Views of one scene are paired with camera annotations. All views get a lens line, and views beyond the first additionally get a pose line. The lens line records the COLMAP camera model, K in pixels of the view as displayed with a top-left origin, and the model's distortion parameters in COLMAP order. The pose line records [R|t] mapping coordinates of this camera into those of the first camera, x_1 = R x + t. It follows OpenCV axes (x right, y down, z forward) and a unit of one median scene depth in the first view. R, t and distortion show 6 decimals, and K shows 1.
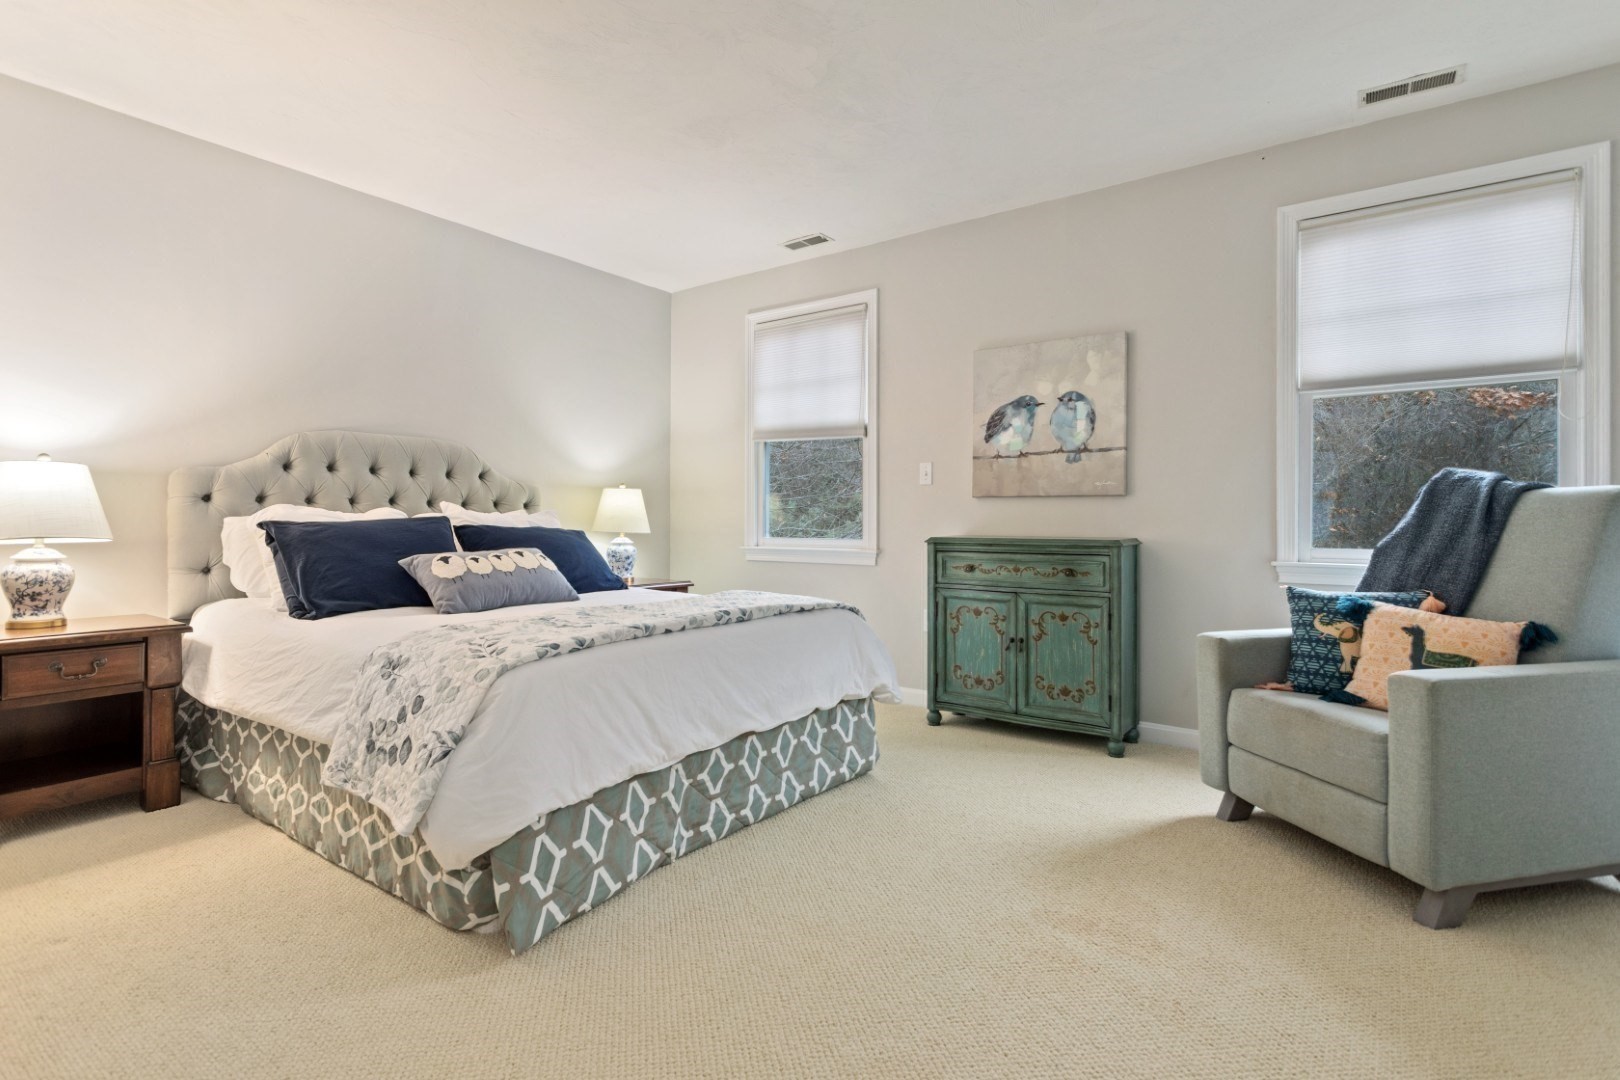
lens RADIAL K [[786.3, 0, 795.6], [0, 786.3, 501.3], [0, 0, 1]] dist [0.003066, 0.000879]
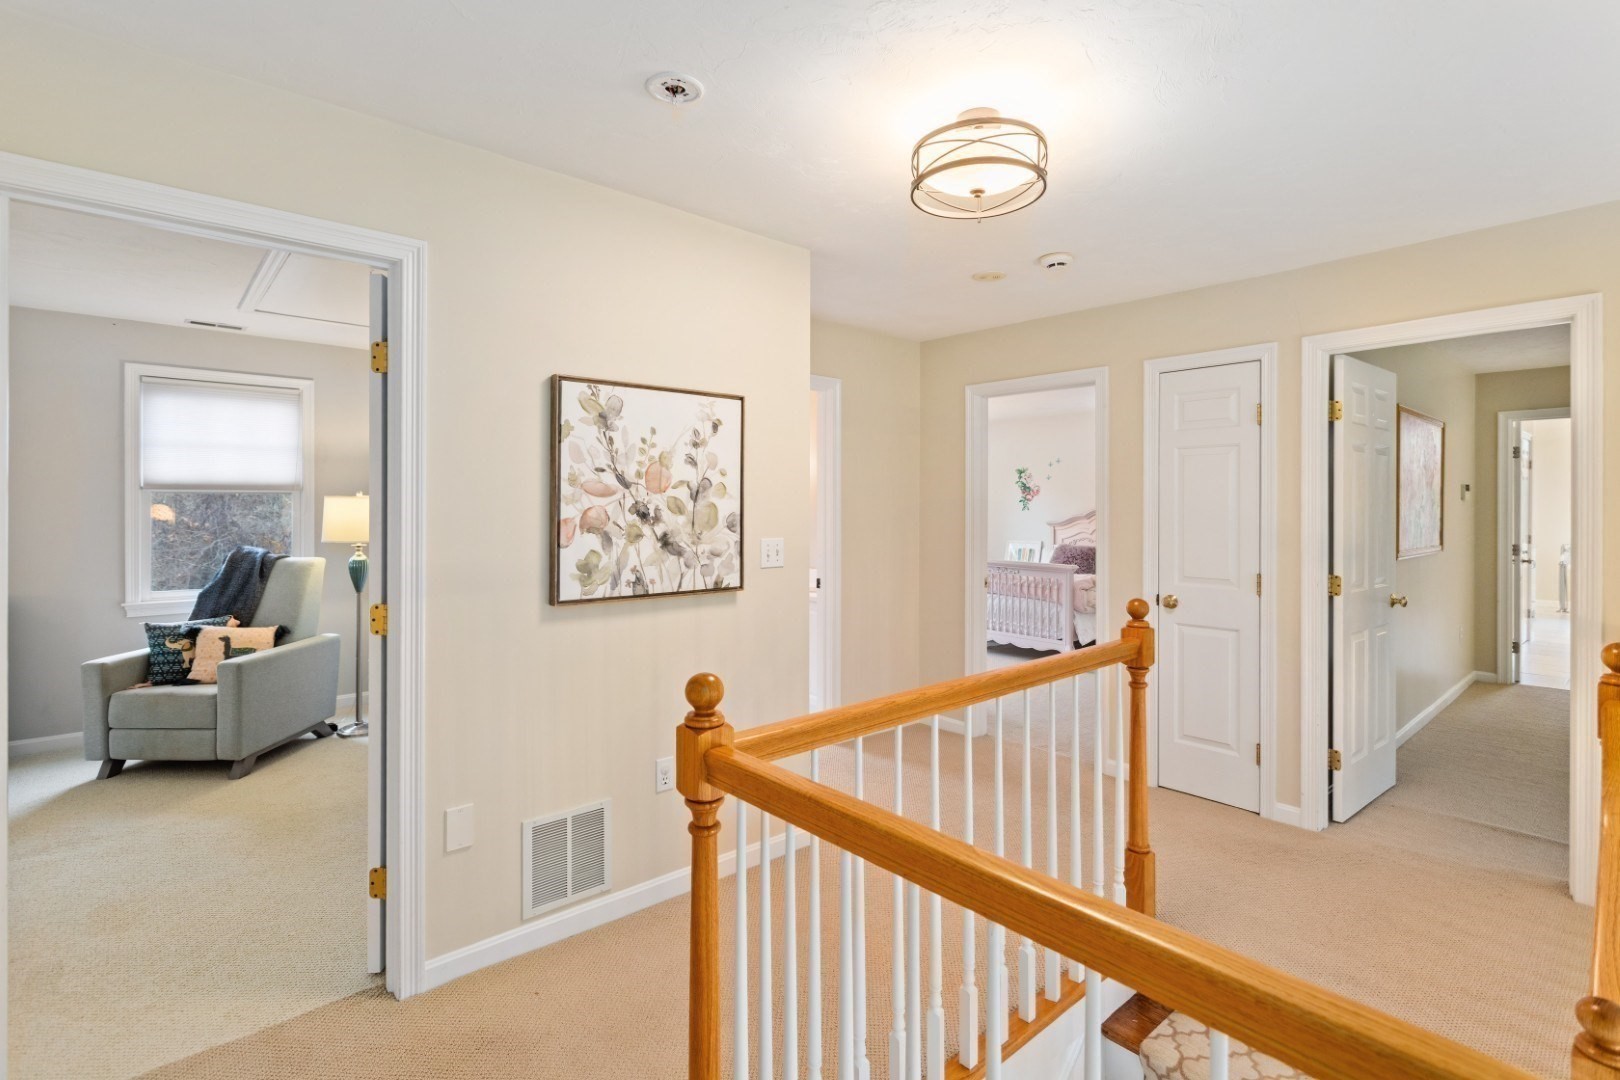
lens RADIAL K [[762.8, 0, 822.0], [0, 762.8, 526.0], [0, 0, 1]] dist [0.000436, 0.000363]
pose [[0.202342, -0.028804, 0.978891, -0.665324], [-0.025042, 0.999088, 0.034574, -0.191997], [-0.978995, -0.031509, 0.201436, -0.715259]]
